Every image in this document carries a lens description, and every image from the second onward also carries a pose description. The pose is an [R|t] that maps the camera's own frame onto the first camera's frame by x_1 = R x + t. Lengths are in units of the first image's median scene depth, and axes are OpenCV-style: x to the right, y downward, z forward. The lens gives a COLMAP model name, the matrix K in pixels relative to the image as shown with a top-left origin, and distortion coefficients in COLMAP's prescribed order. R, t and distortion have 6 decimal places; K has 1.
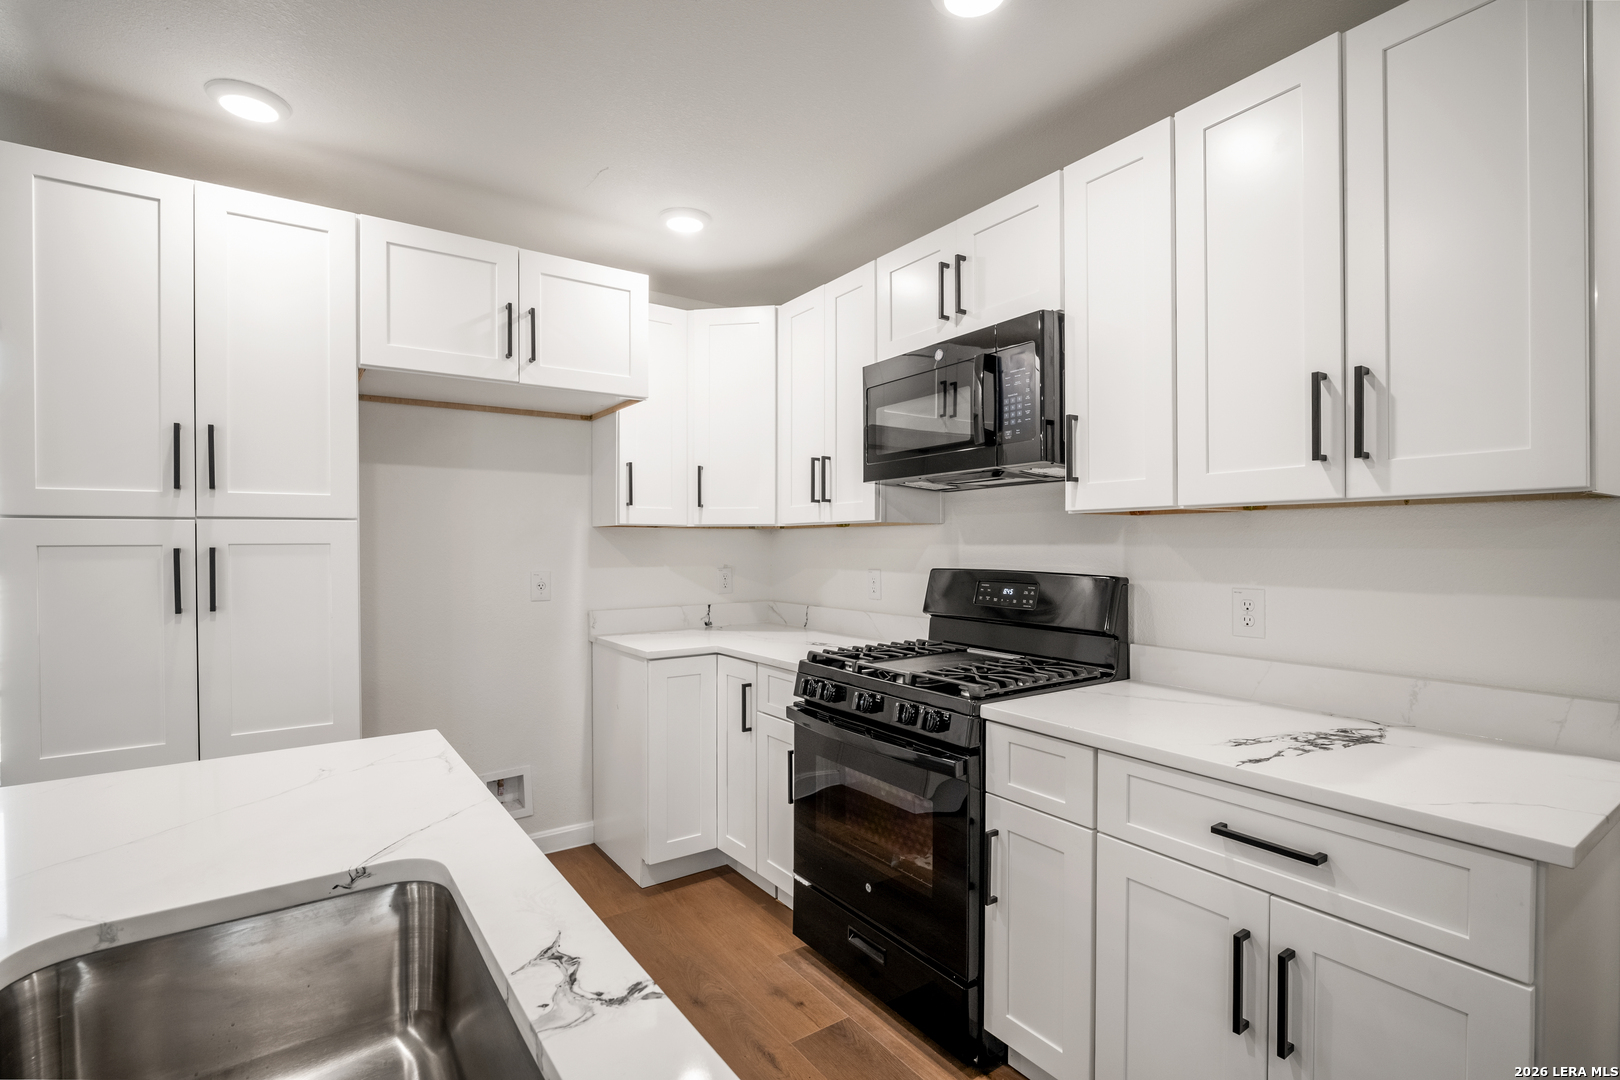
lens RADIAL K [[754.6, 0, 815.8], [0, 754.6, 547.0], [0, 0, 1]] dist [-0.004540, -0.002506]
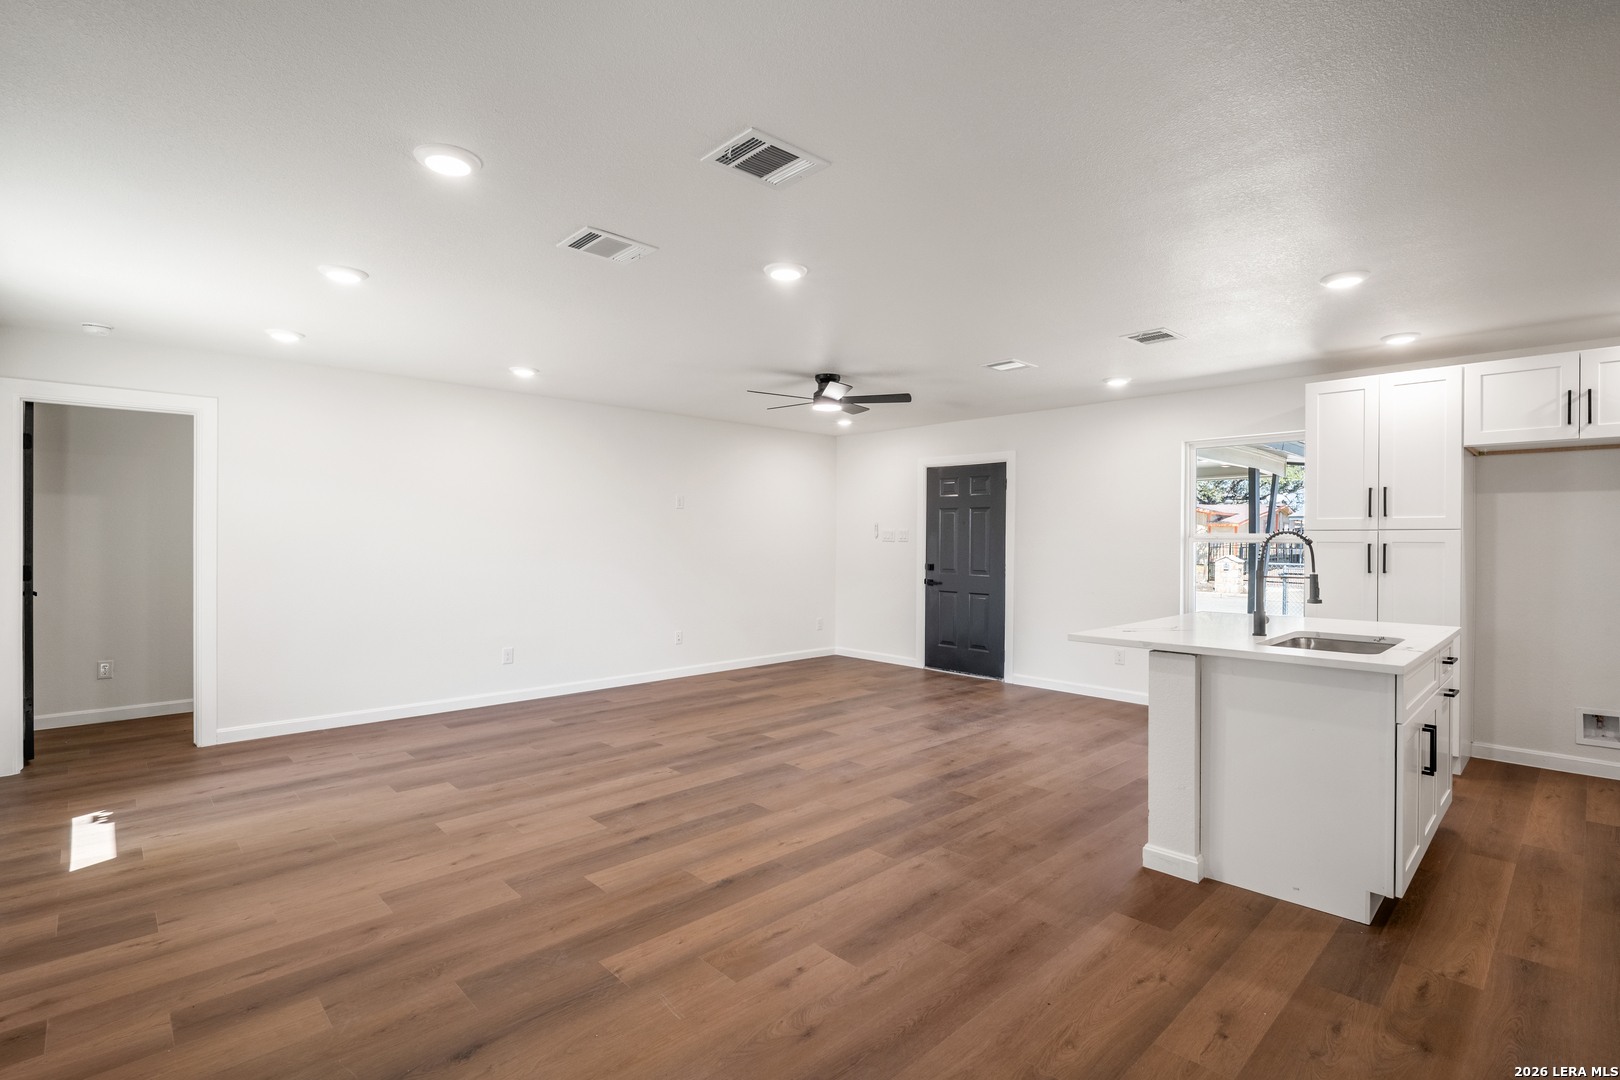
lens RADIAL K [[754.6, 0, 817.8], [0, 754.6, 542.9], [0, 0, 1]] dist [-0.004540, -0.002506]
pose [[0.152645, 0.010122, -0.988229, 0.993032], [-0.013719, 0.999873, 0.008123, 0.003701], [0.988186, 0.012318, 0.152765, -0.863314]]
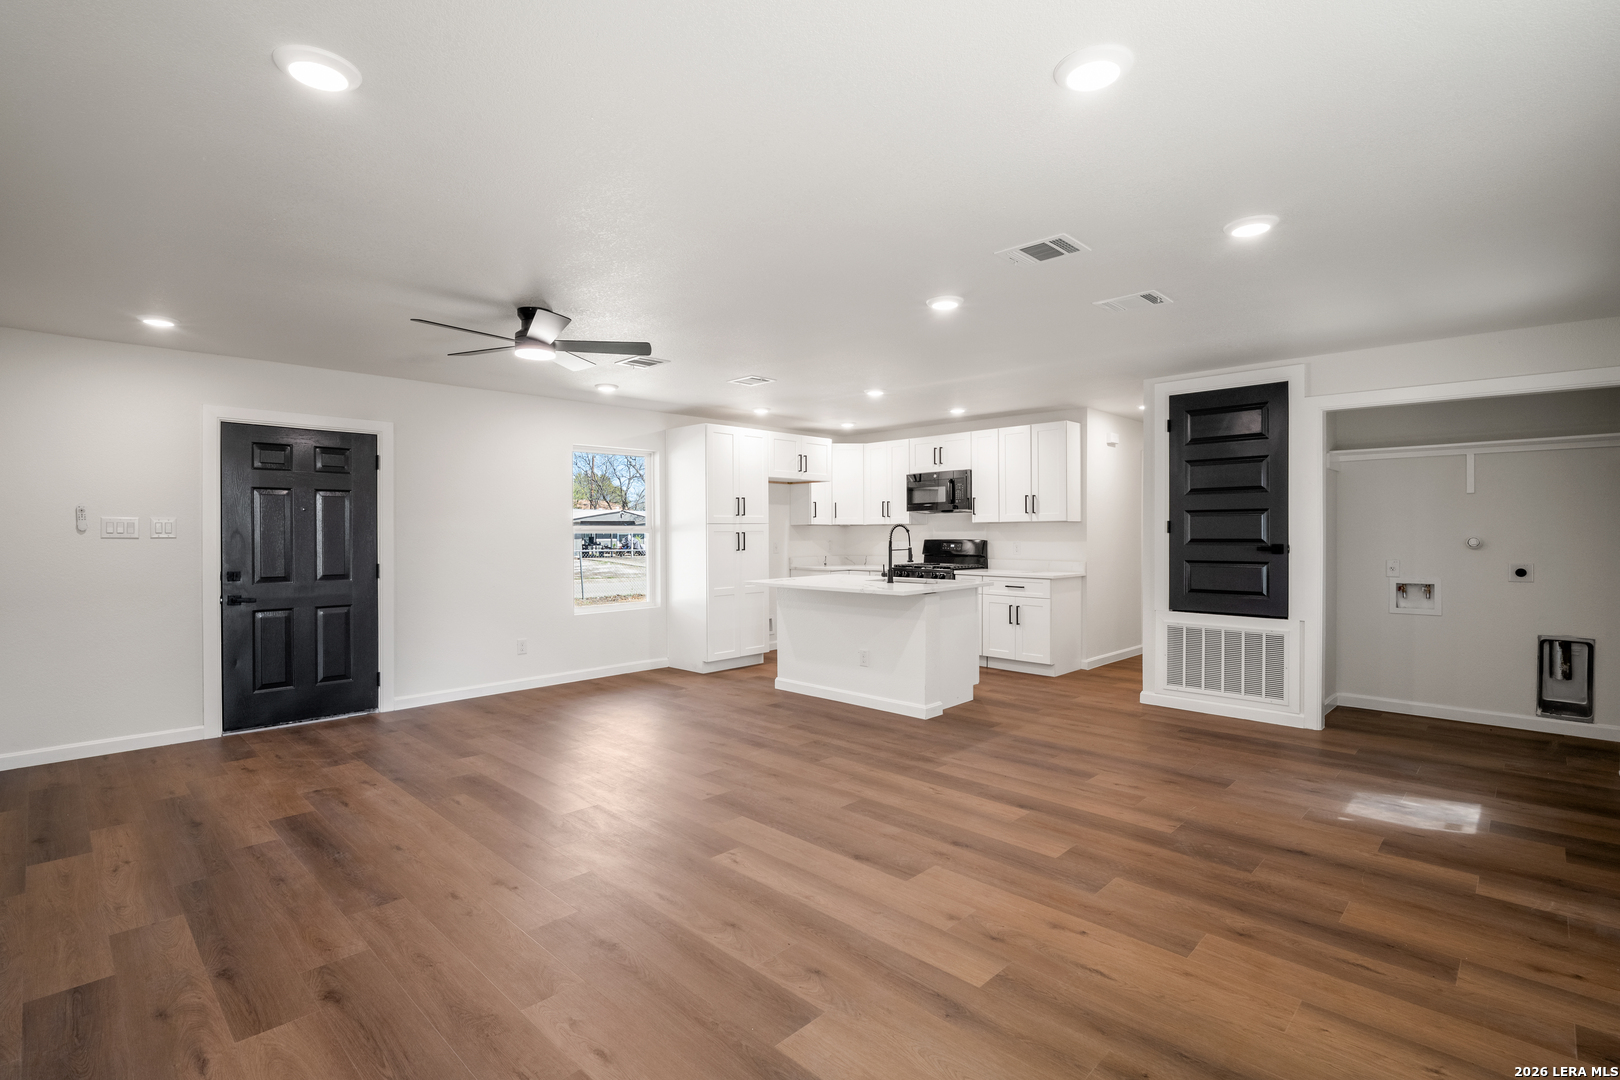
lens RADIAL K [[754.6, 0, 808.7], [0, 754.6, 542.7], [0, 0, 1]] dist [-0.004540, -0.002506]
pose [[0.983504, -0.002696, 0.180865, -1.039853], [0.001380, 0.999972, 0.007401, 0.022514], [-0.180880, -0.007029, 0.983480, -2.307670]]
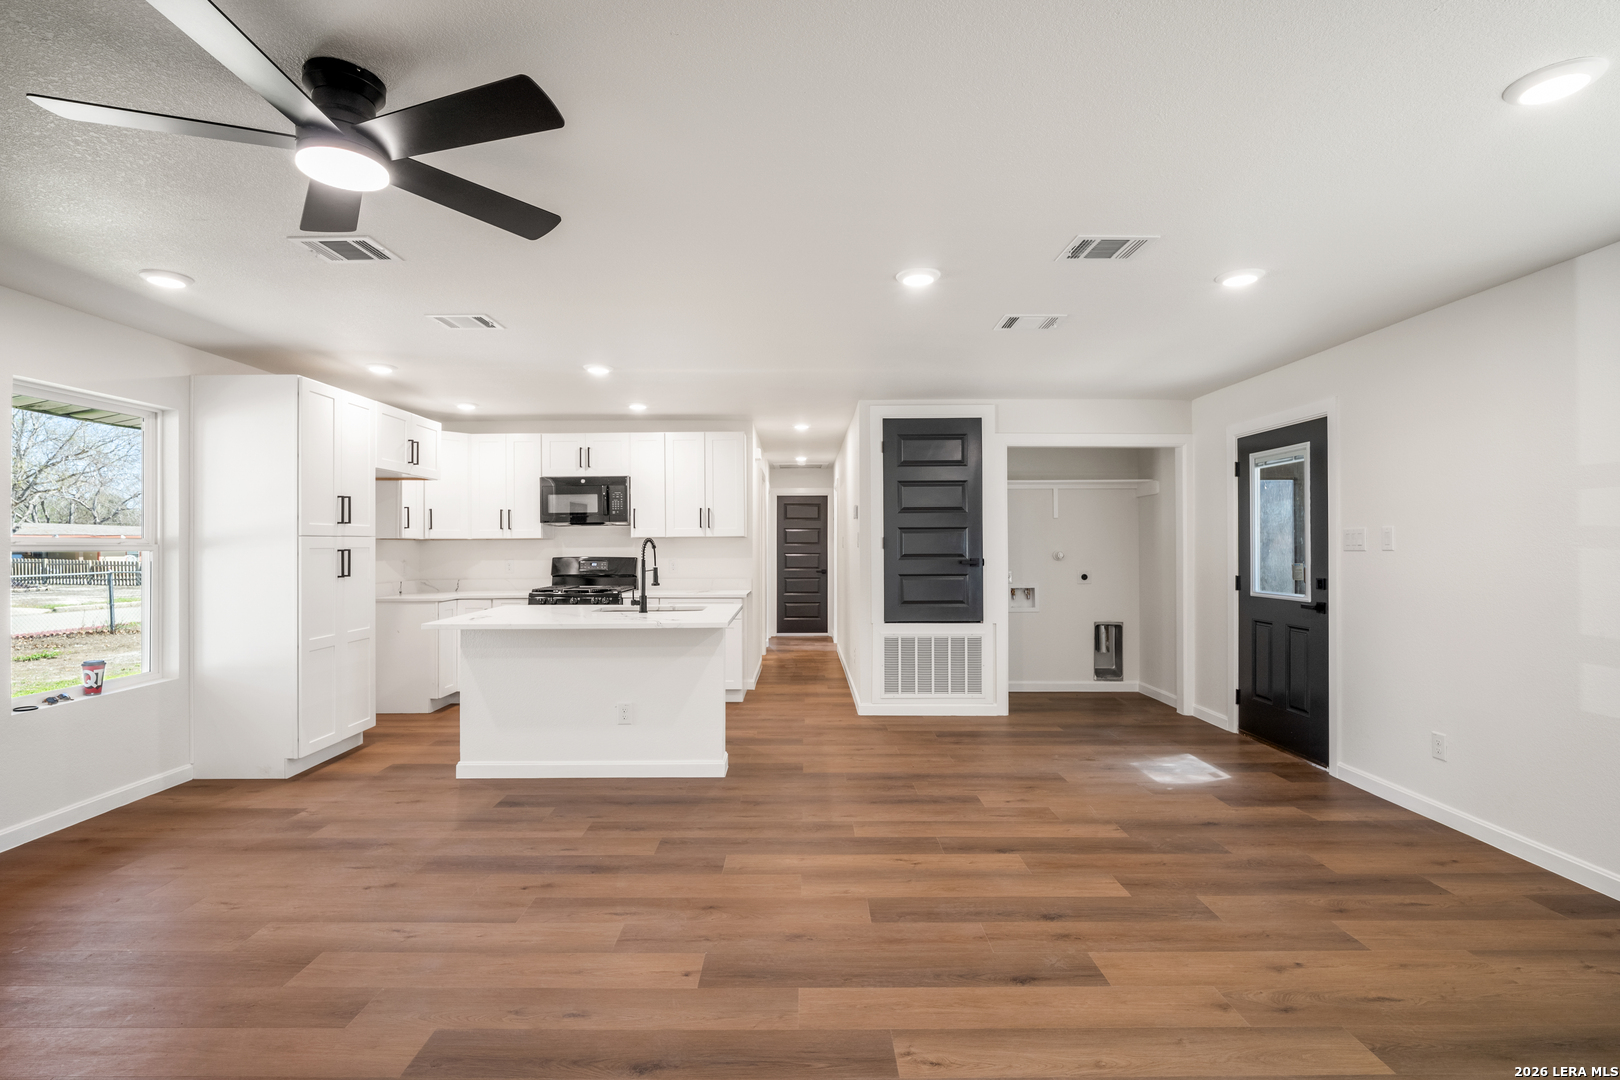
lens RADIAL K [[754.6, 0, 801.1], [0, 754.6, 539.7], [0, 0, 1]] dist [-0.004540, -0.002506]
pose [[0.578340, 0.007281, 0.815764, -1.717736], [0.007590, 0.999869, -0.014305, 0.014743], [-0.815761, 0.014465, 0.578209, -1.346100]]
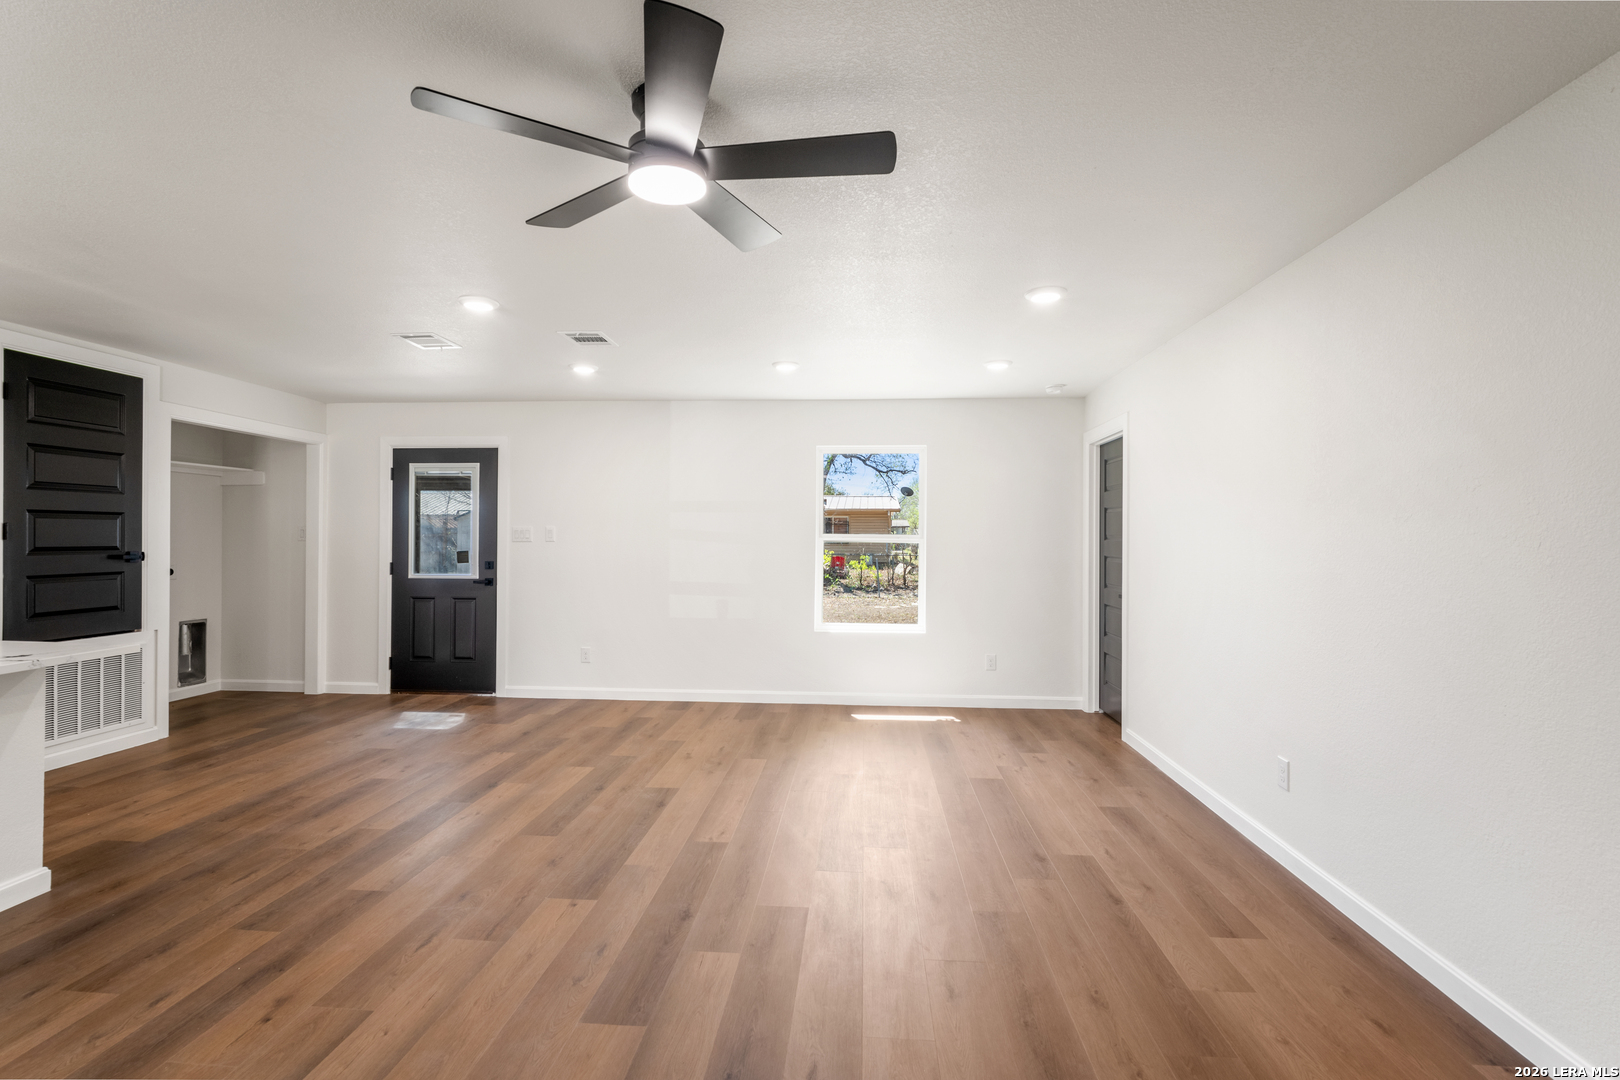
lens RADIAL K [[754.6, 0, 811.4], [0, 754.6, 531.5], [0, 0, 1]] dist [-0.004540, -0.002506]
pose [[-0.772110, 0.003581, 0.635478, -2.029233], [0.001236, 0.999991, -0.004134, 0.000398], [-0.635487, -0.002407, -0.772108, 0.090747]]
